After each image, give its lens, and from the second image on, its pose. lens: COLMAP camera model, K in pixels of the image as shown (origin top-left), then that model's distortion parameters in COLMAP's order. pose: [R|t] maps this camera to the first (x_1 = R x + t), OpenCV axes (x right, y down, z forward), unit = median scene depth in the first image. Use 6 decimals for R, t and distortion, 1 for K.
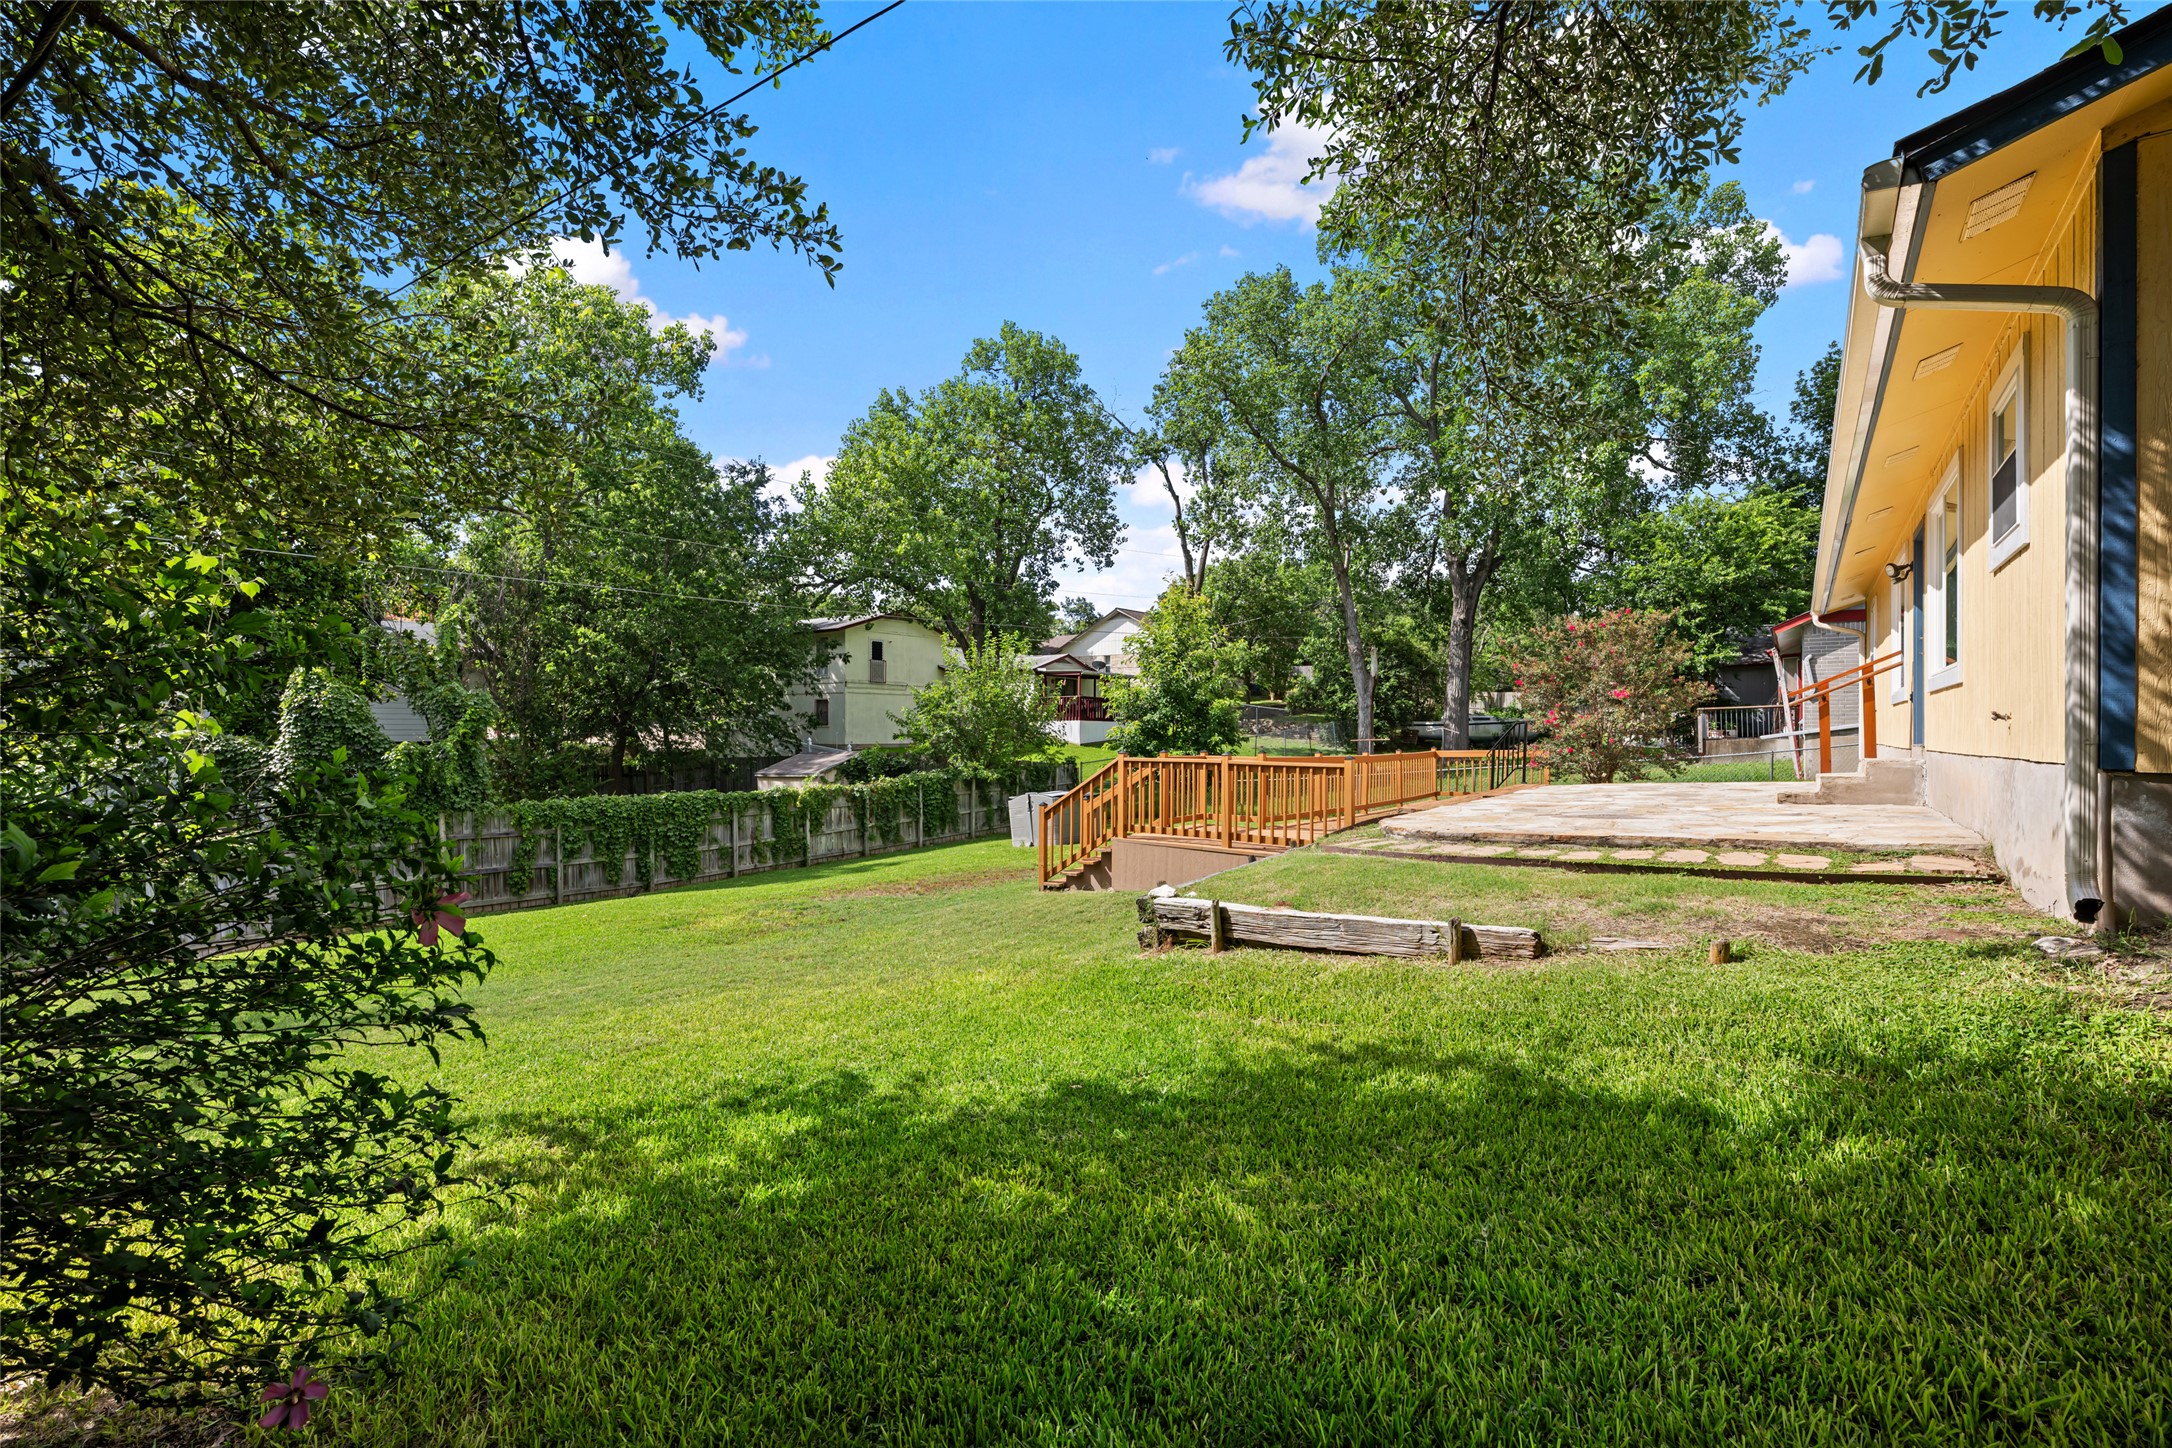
lens RADIAL K [[934.7, 0, 1079.0], [0, 934.7, 727.8], [0, 0, 1]] dist [-0.000715, -0.001400]
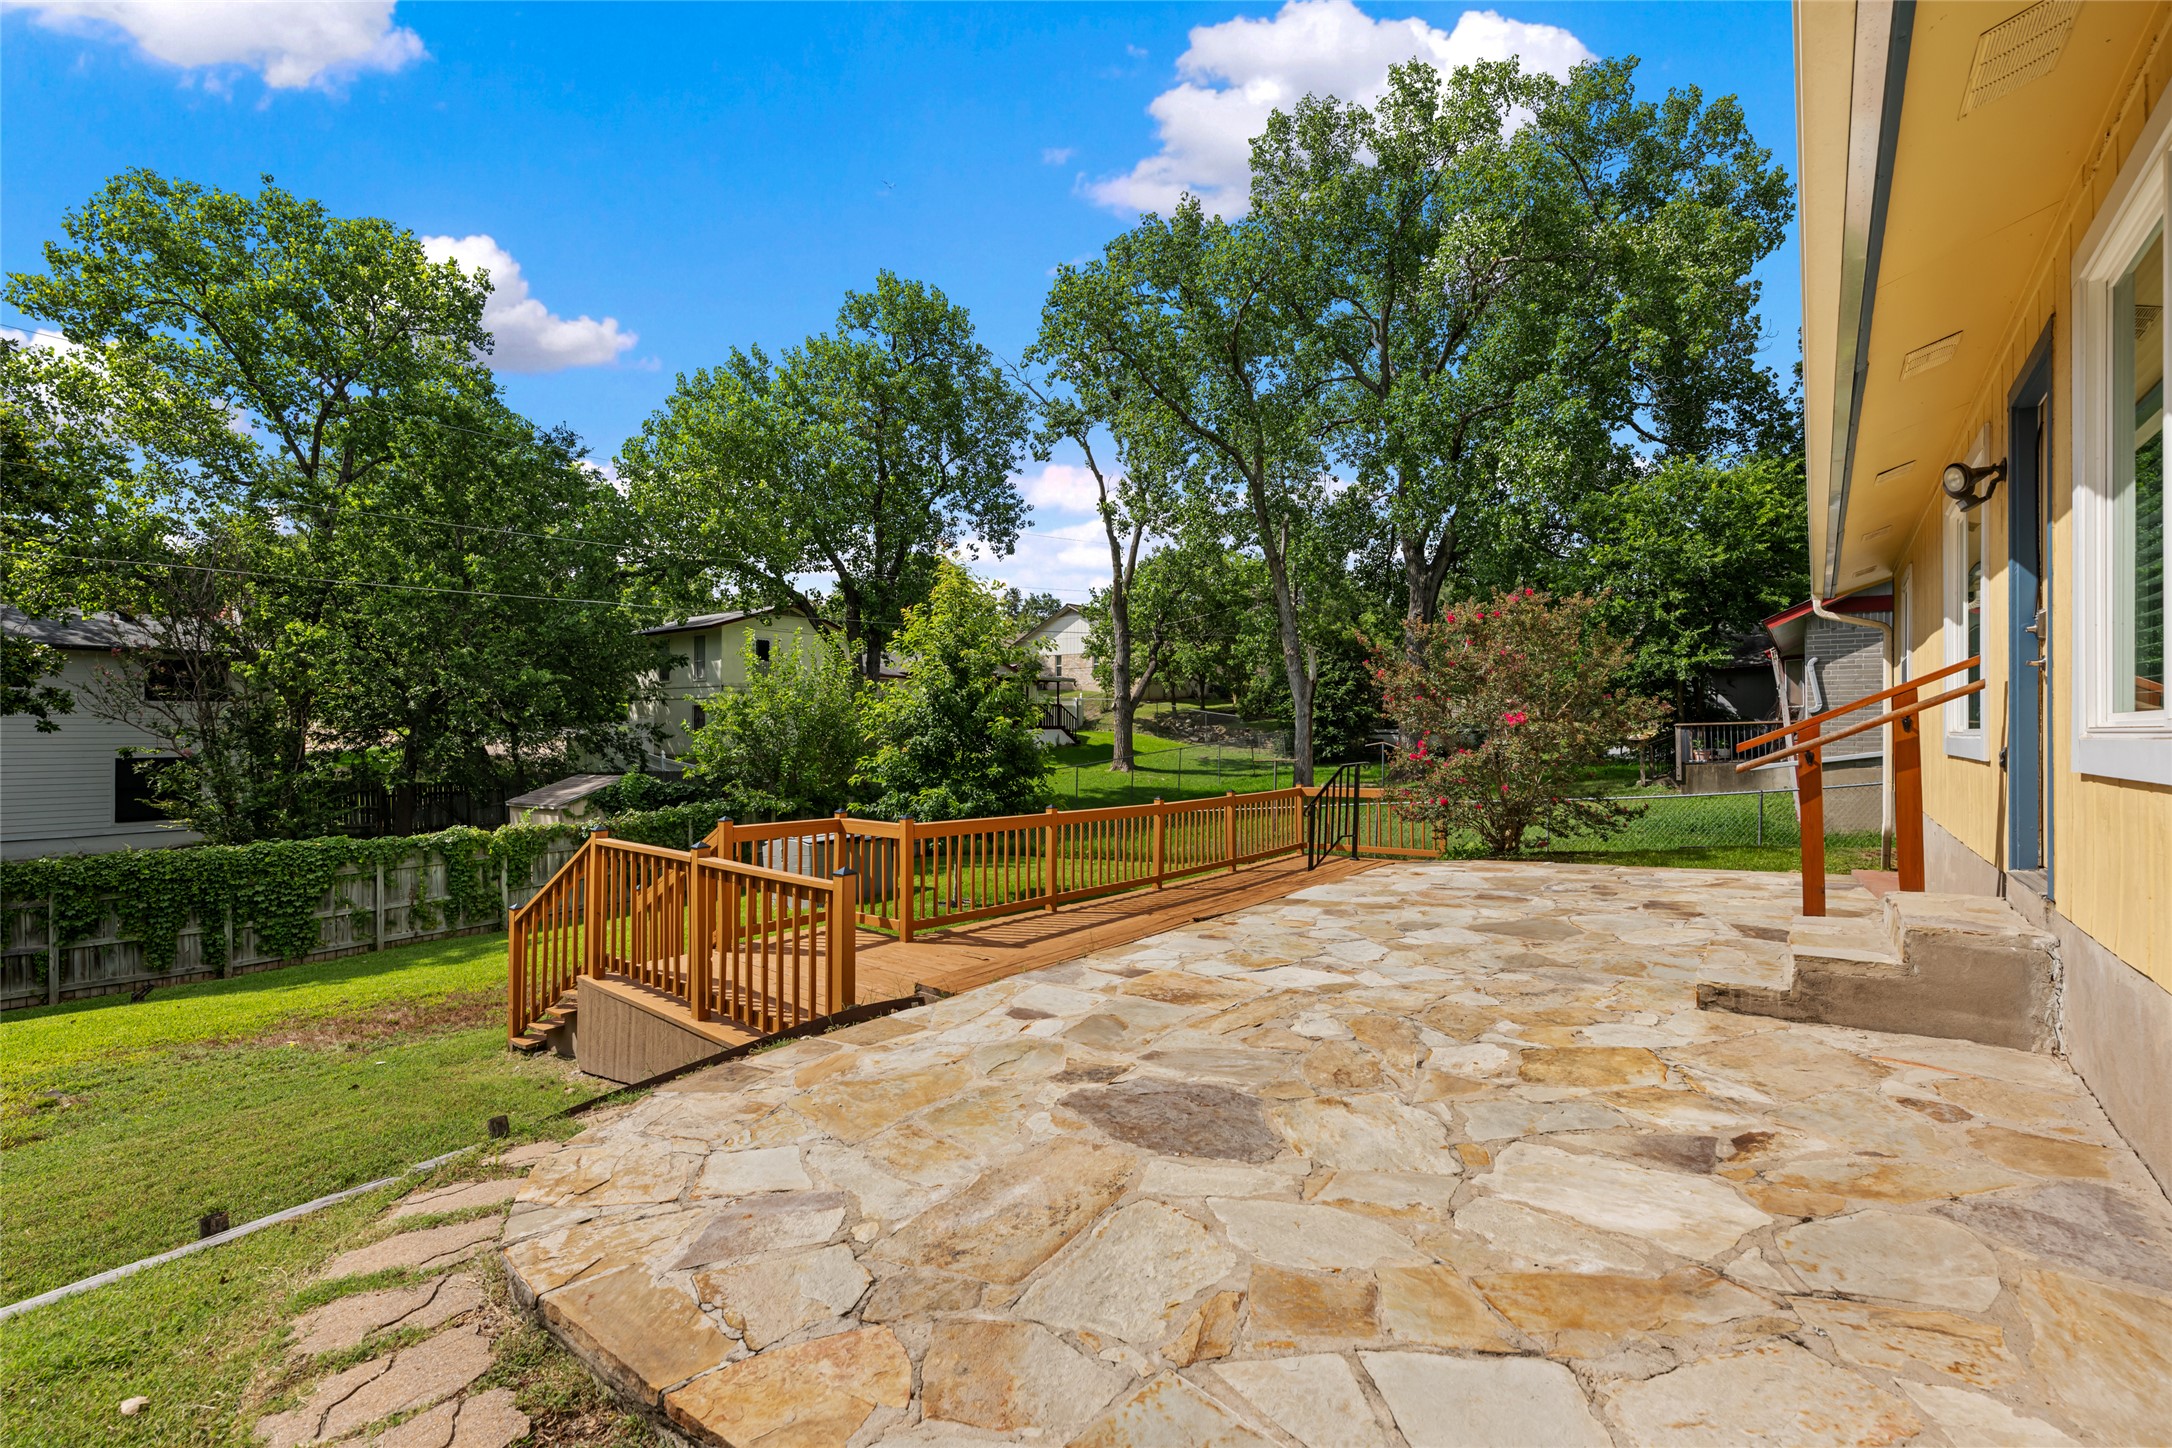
lens RADIAL K [[934.7, 0, 1081.5], [0, 934.7, 719.5], [0, 0, 1]] dist [-0.000715, -0.001400]
pose [[0.999912, 0.001572, -0.013160, 0.117544], [-0.001674, 0.999968, -0.007766, -0.012465], [0.013147, 0.007787, 0.999883, 0.141049]]
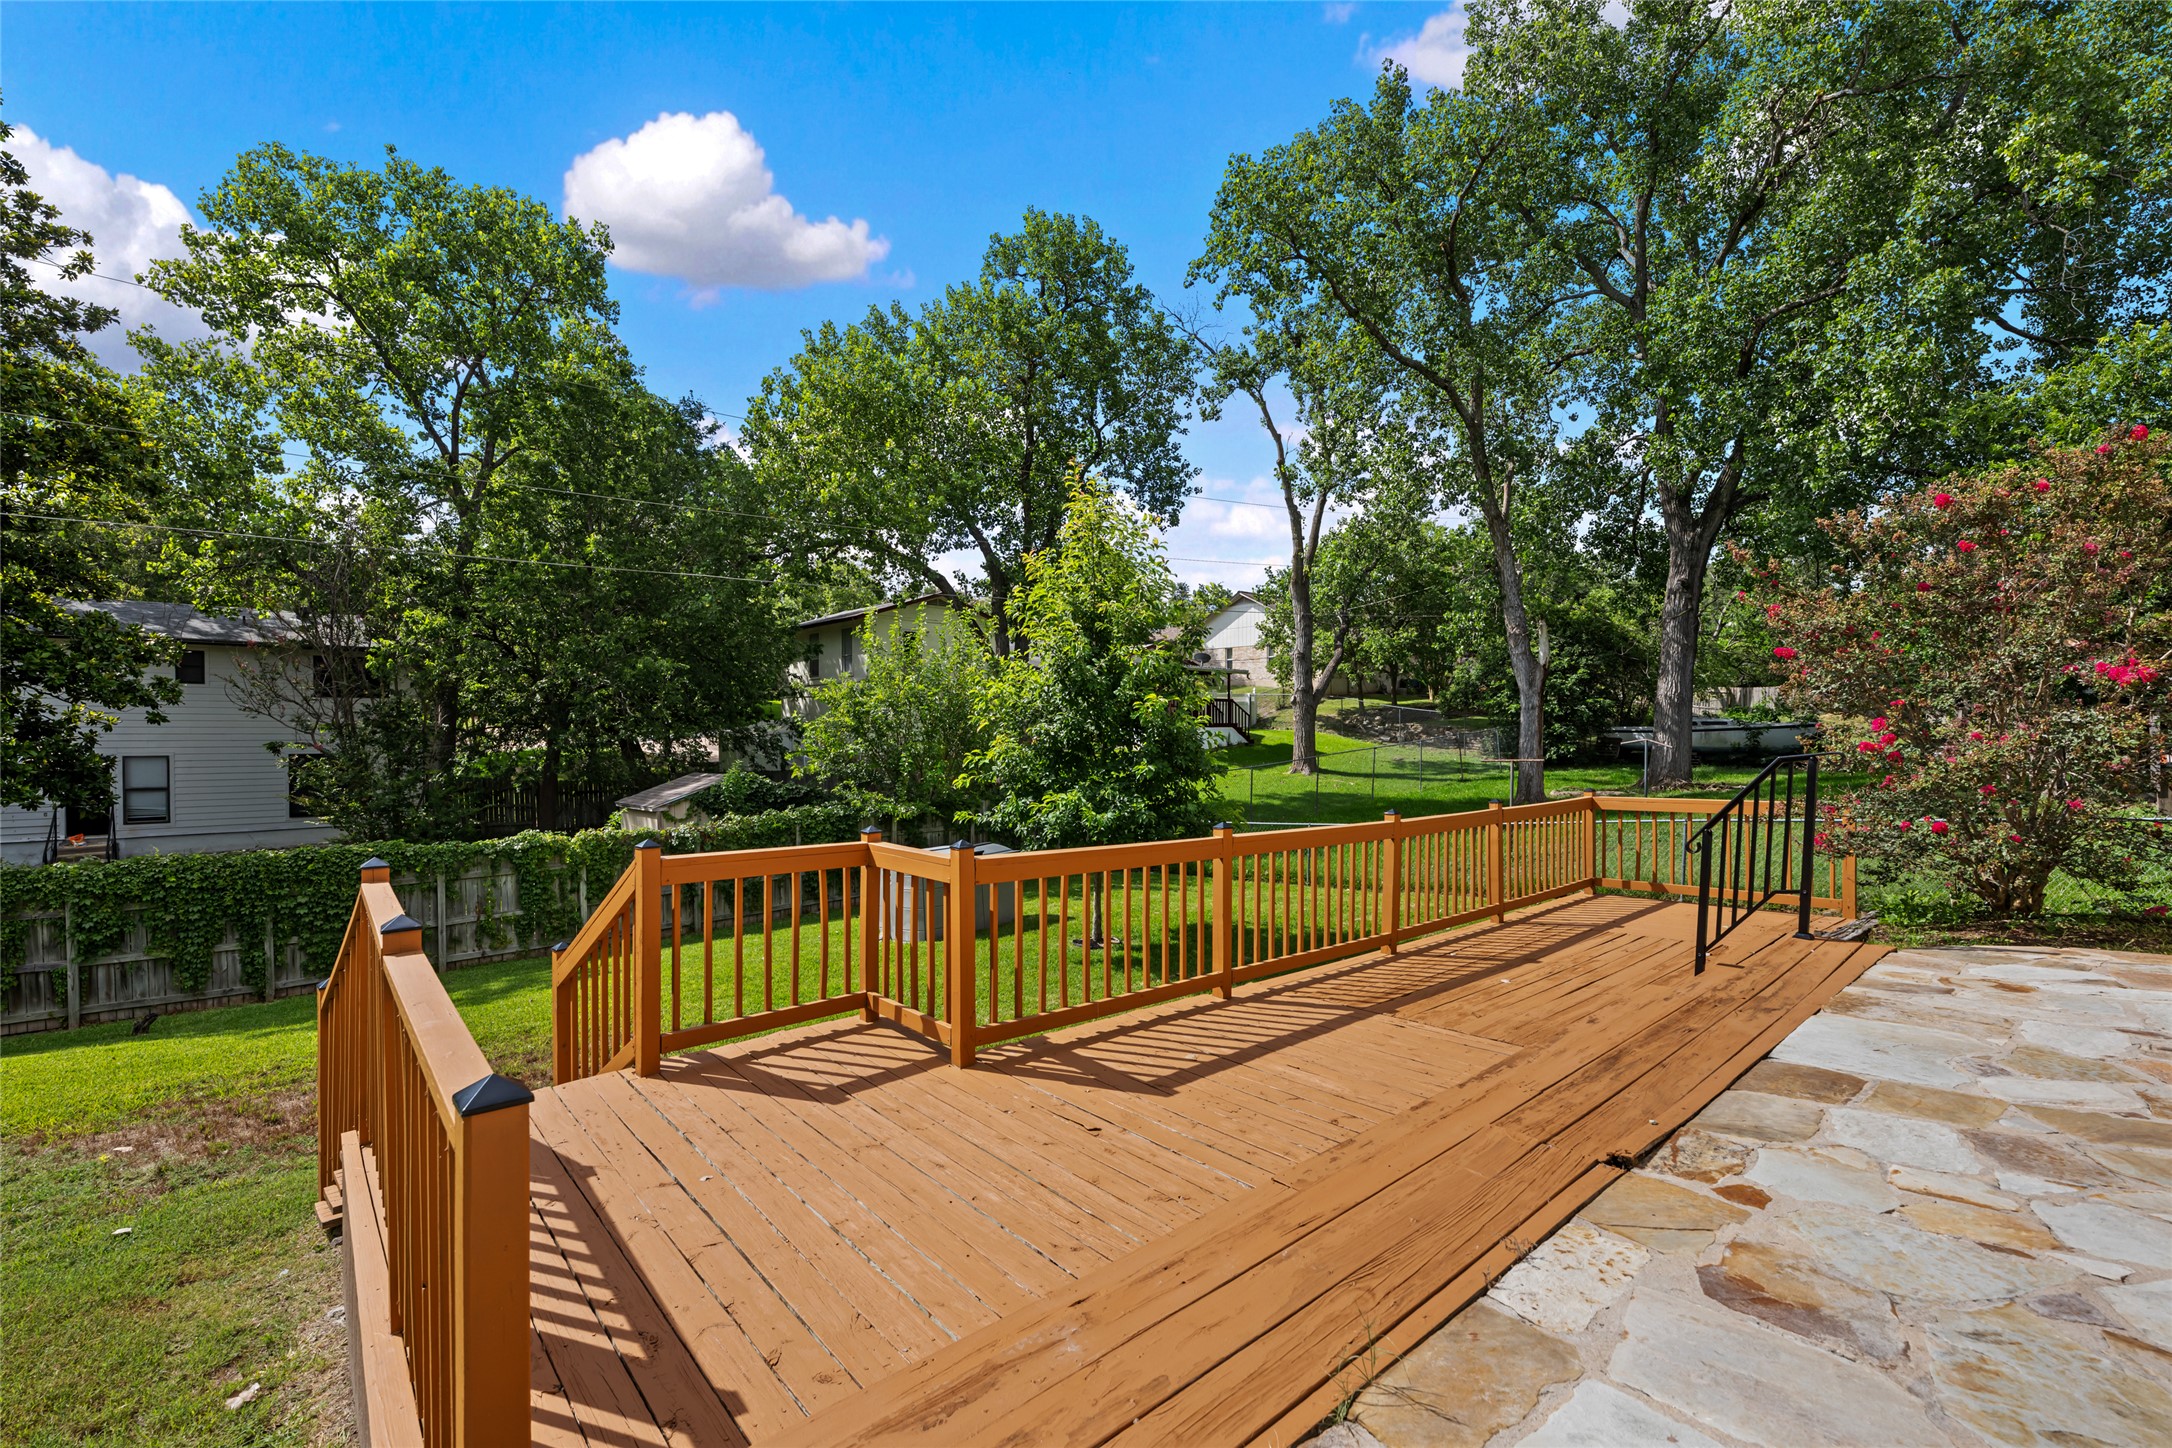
lens RADIAL K [[934.7, 0, 1086.5], [0, 934.7, 743.7], [0, 0, 1]] dist [-0.000715, -0.001400]
pose [[0.982253, 0.002994, -0.187536, 0.112481], [-0.000162, 0.999886, 0.015116, -0.006165], [0.187560, -0.014818, 0.982141, 0.248903]]
